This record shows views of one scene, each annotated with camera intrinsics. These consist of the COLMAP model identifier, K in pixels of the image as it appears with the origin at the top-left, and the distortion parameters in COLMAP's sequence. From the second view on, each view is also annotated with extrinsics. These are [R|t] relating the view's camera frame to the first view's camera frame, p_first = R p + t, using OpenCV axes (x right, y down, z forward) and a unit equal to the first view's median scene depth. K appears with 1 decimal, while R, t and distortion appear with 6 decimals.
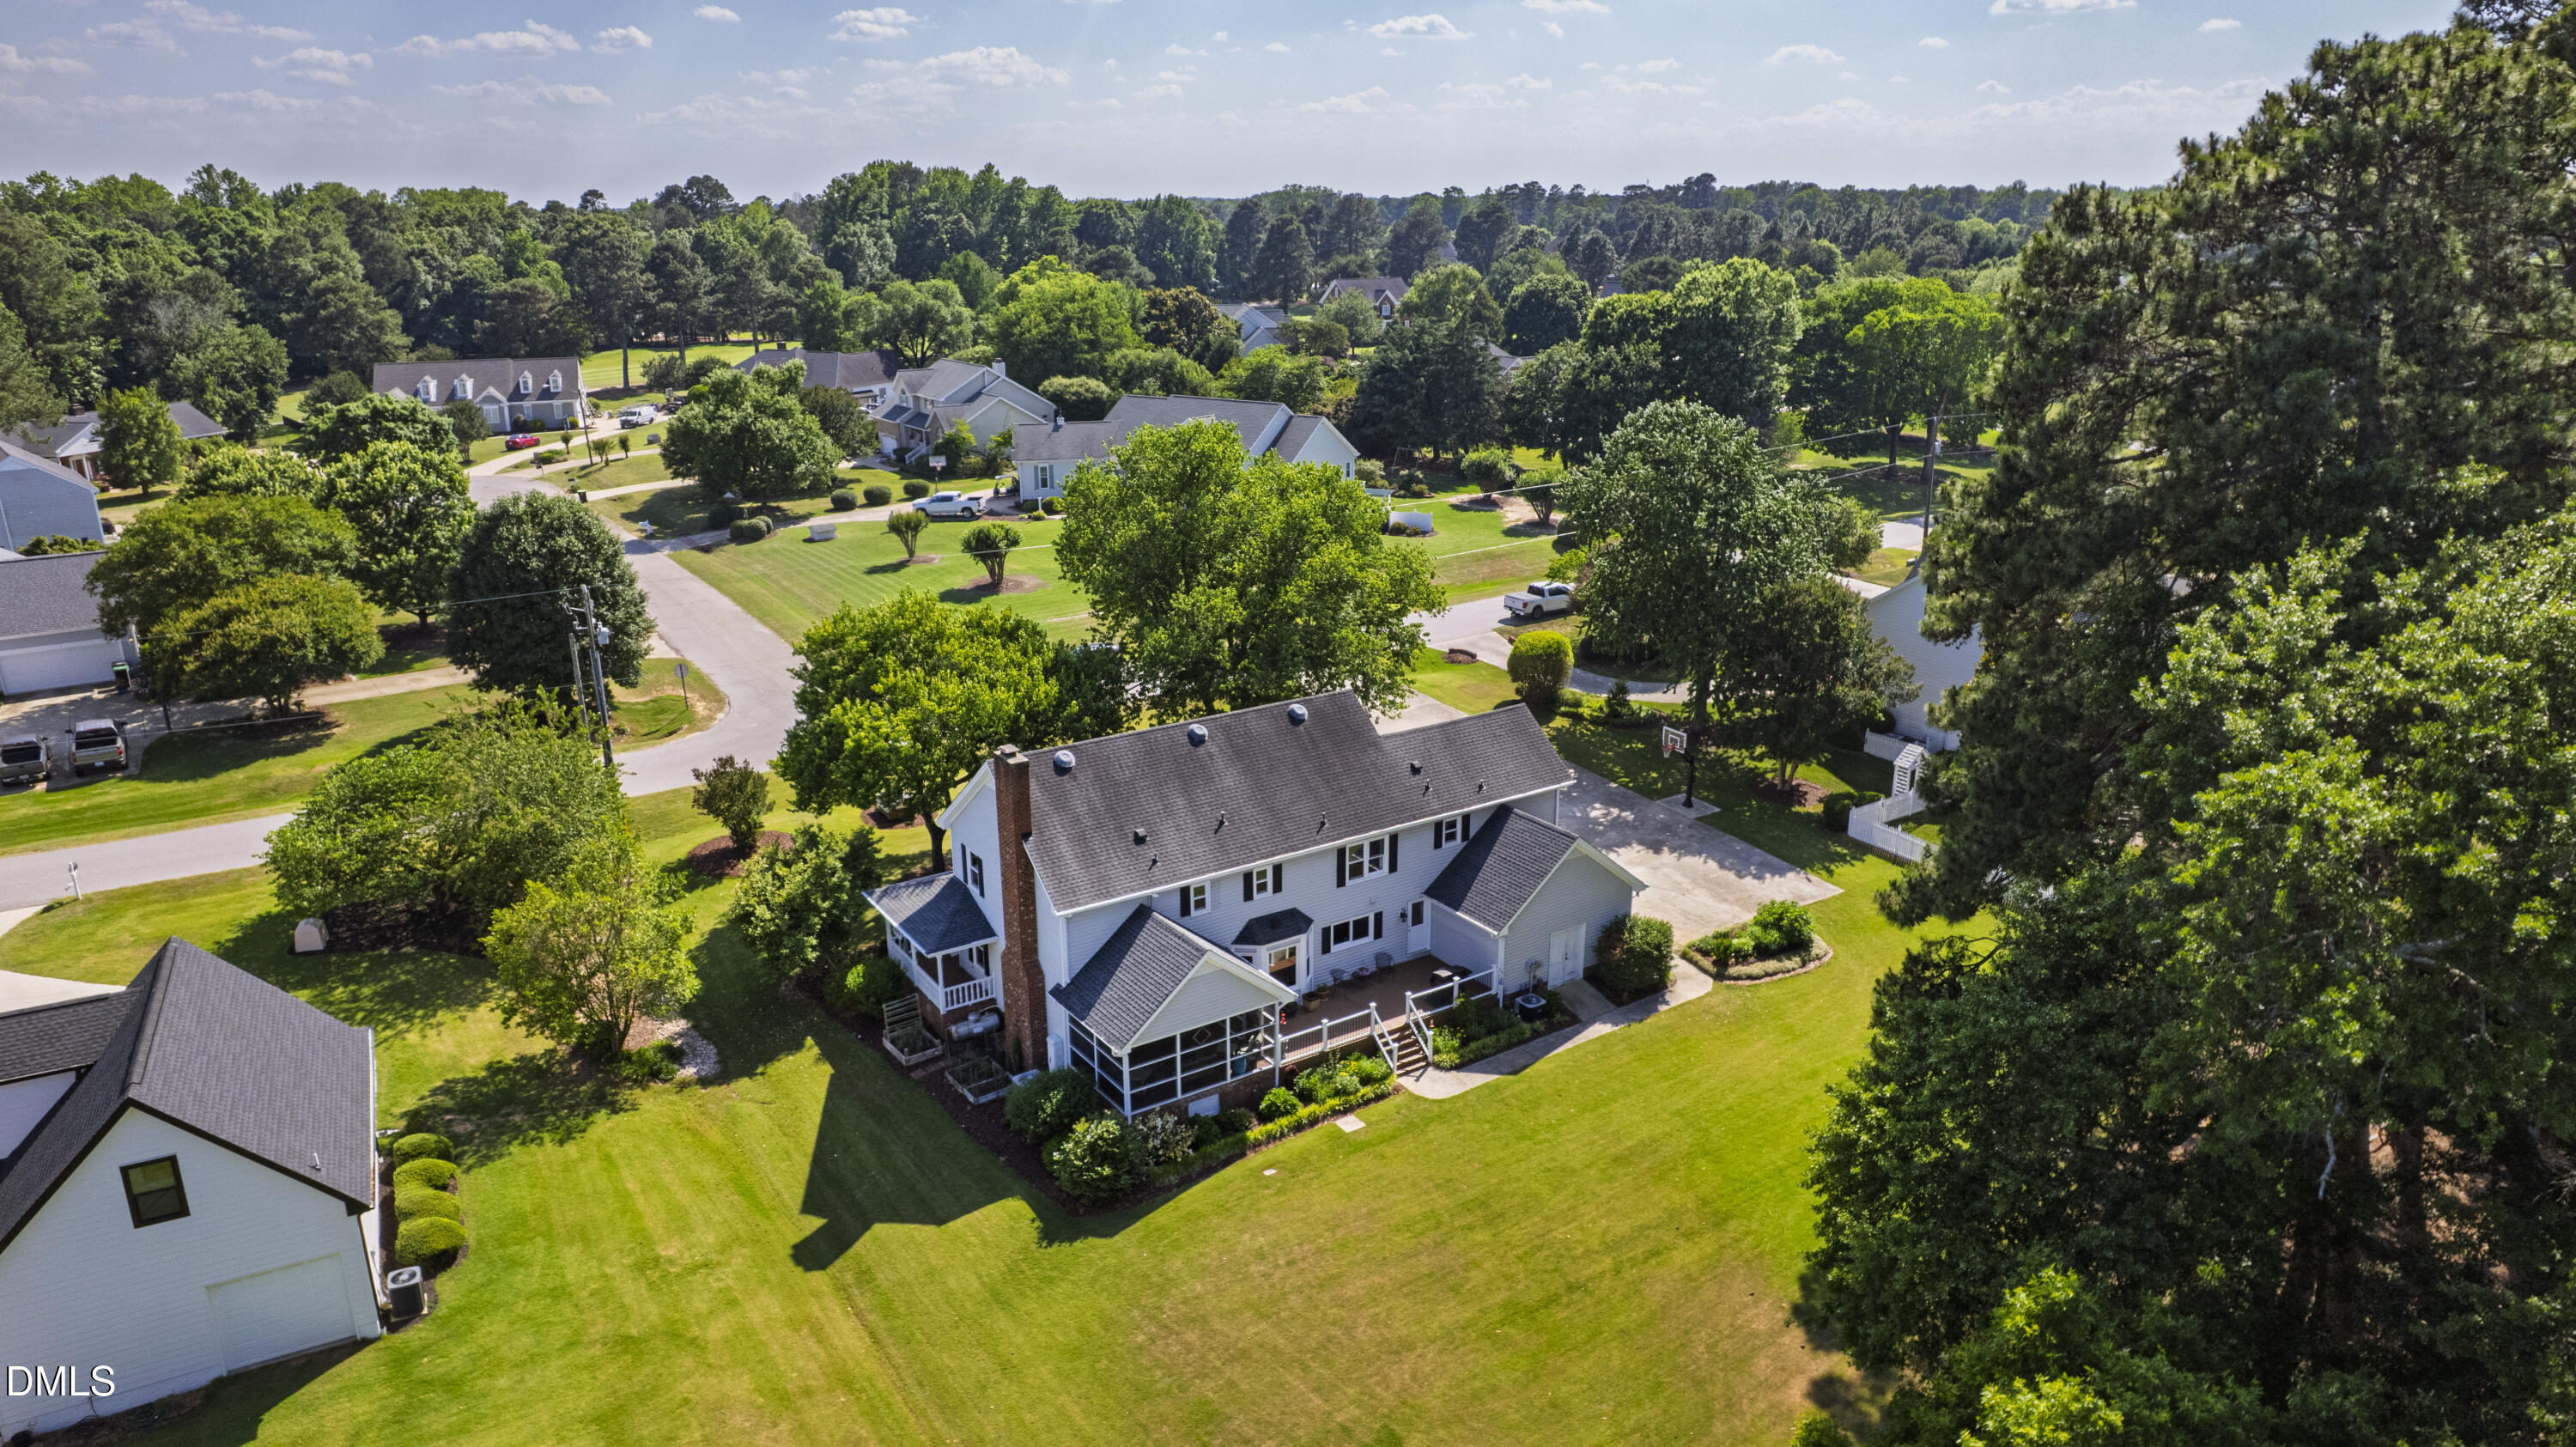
lens RADIAL K [[1665.0, 0, 1308.0], [0, 1665.0, 731.2], [0, 0, 1]] dist [-0.089249, 0.000004]
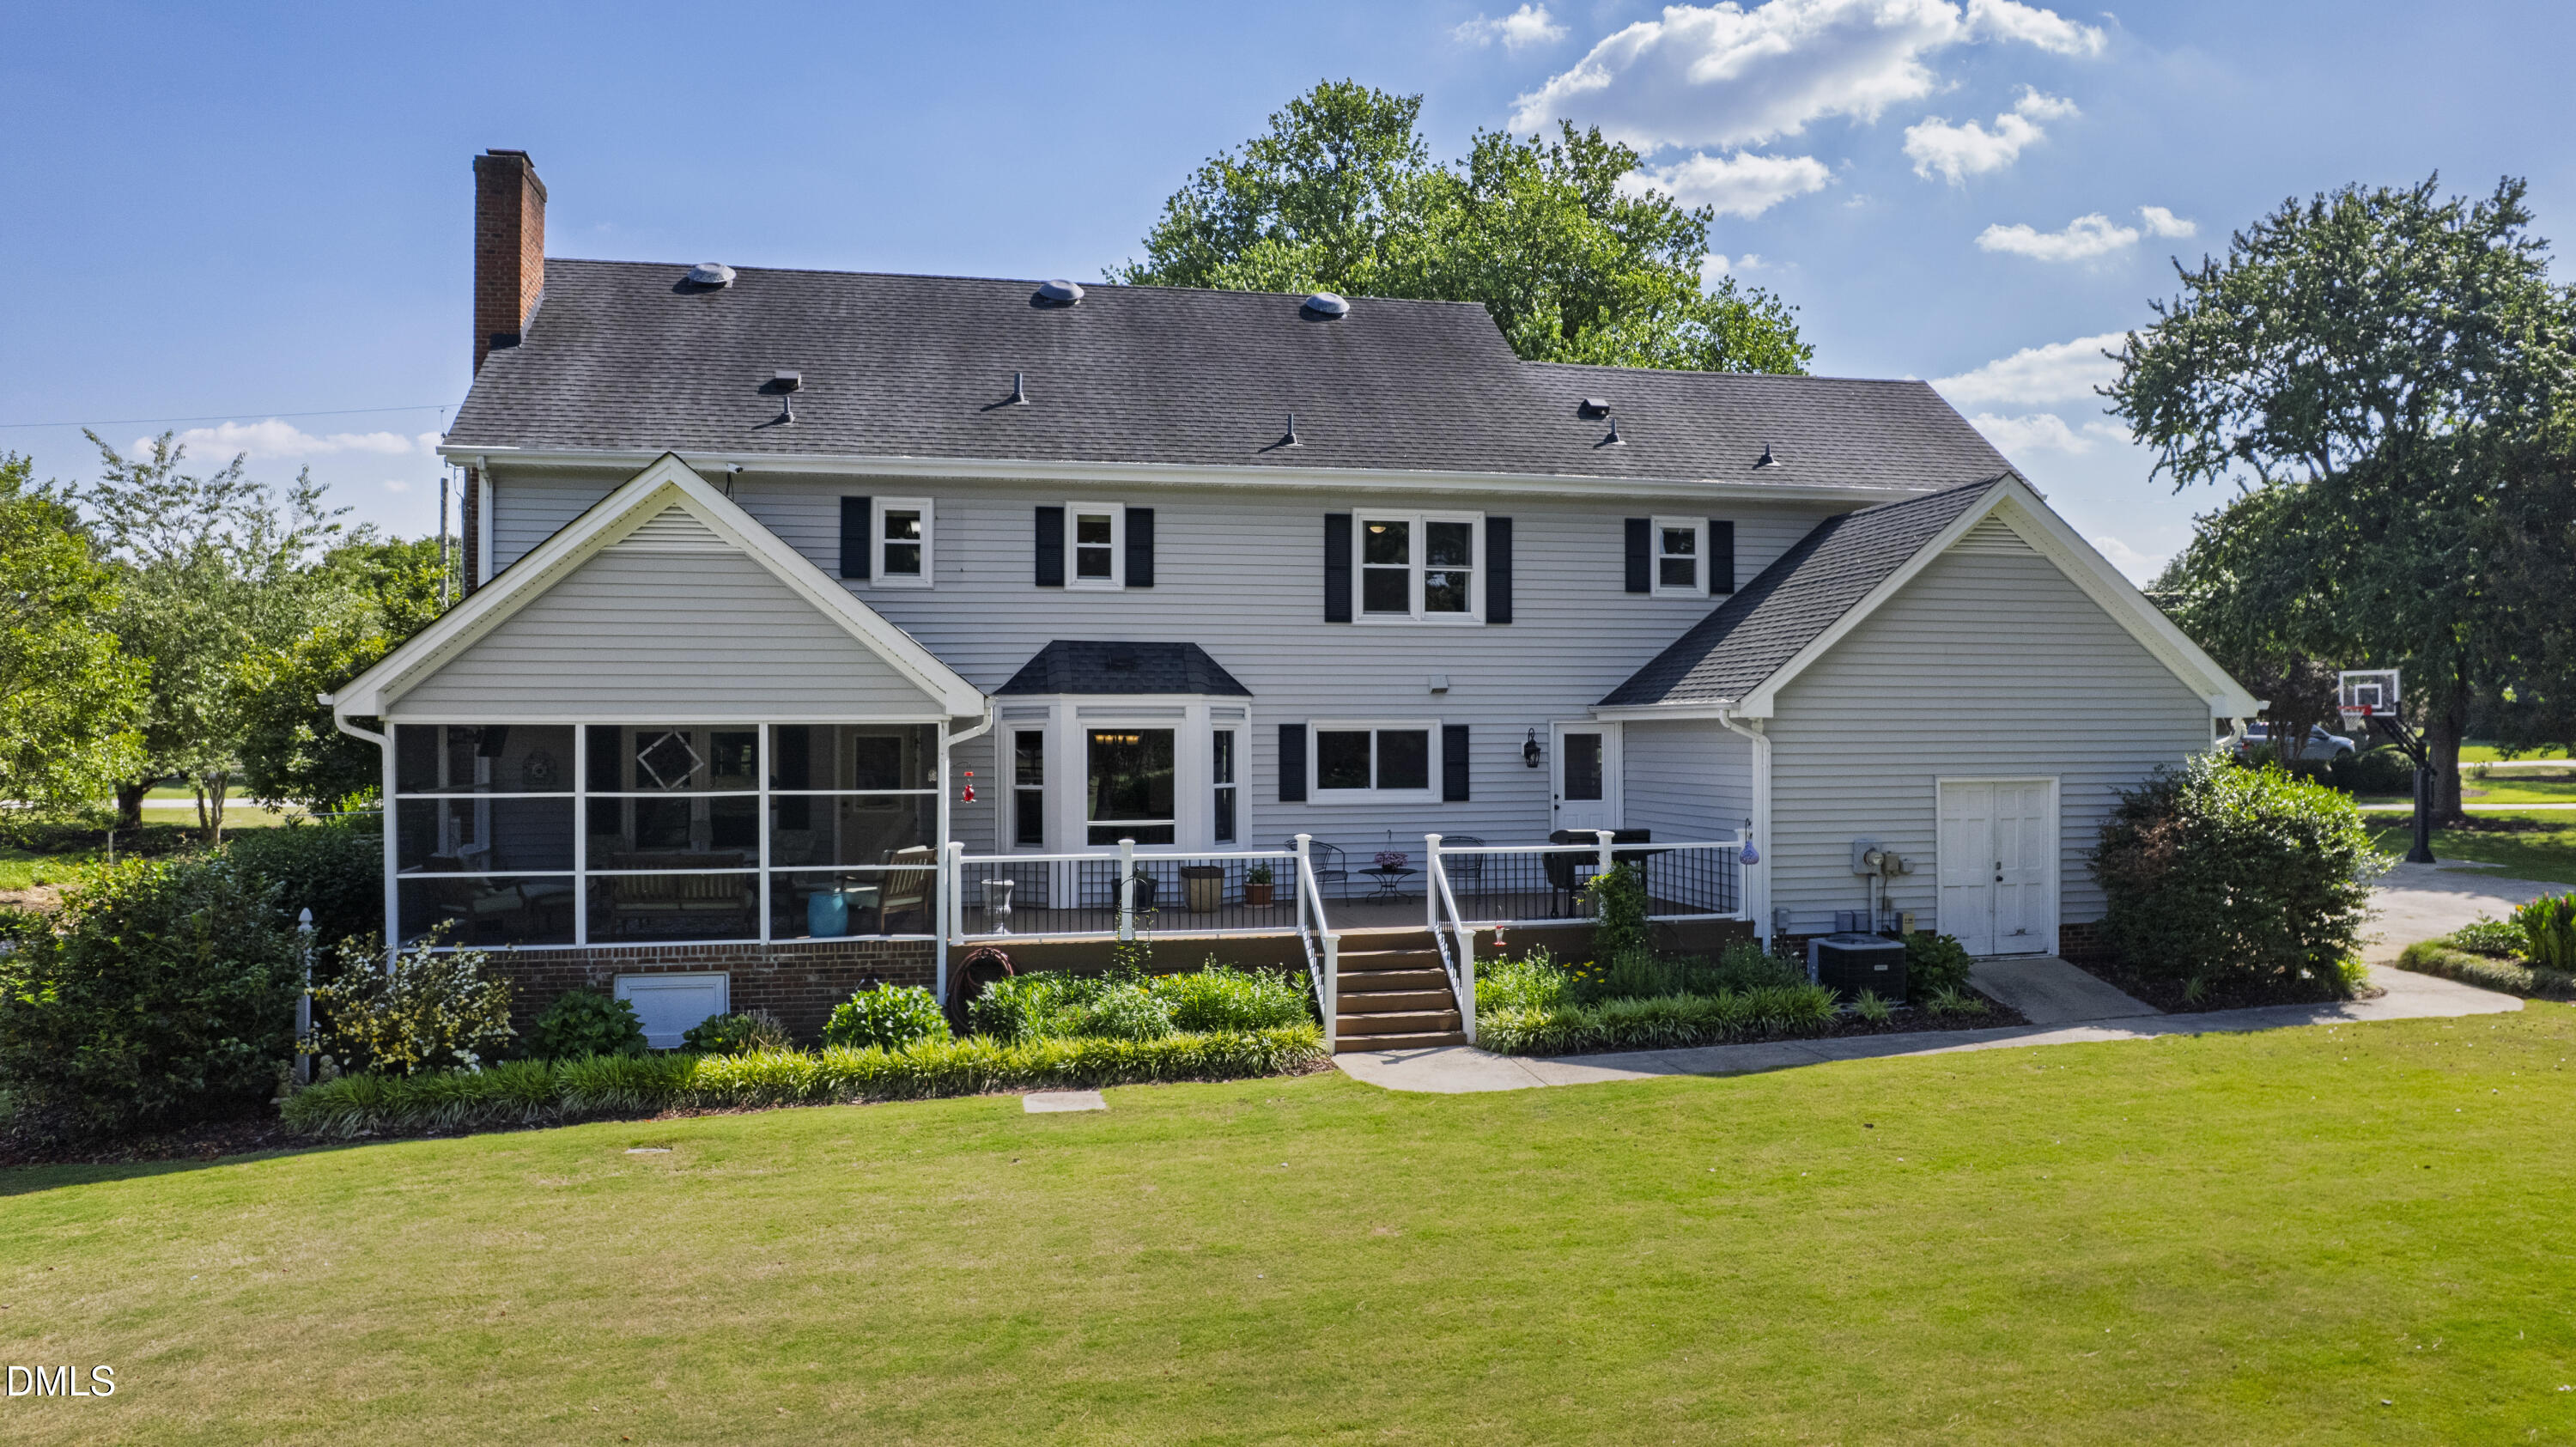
lens RADIAL K [[1665.0, 0, 1308.0], [0, 1665.0, 731.2], [0, 0, 1]] dist [-0.089249, 0.000004]
pose [[0.926251, -0.010200, -0.376770, 0.157480], [-0.110788, 0.948106, -0.298029, 0.232075], [0.360258, 0.317791, 0.877054, 0.670675]]
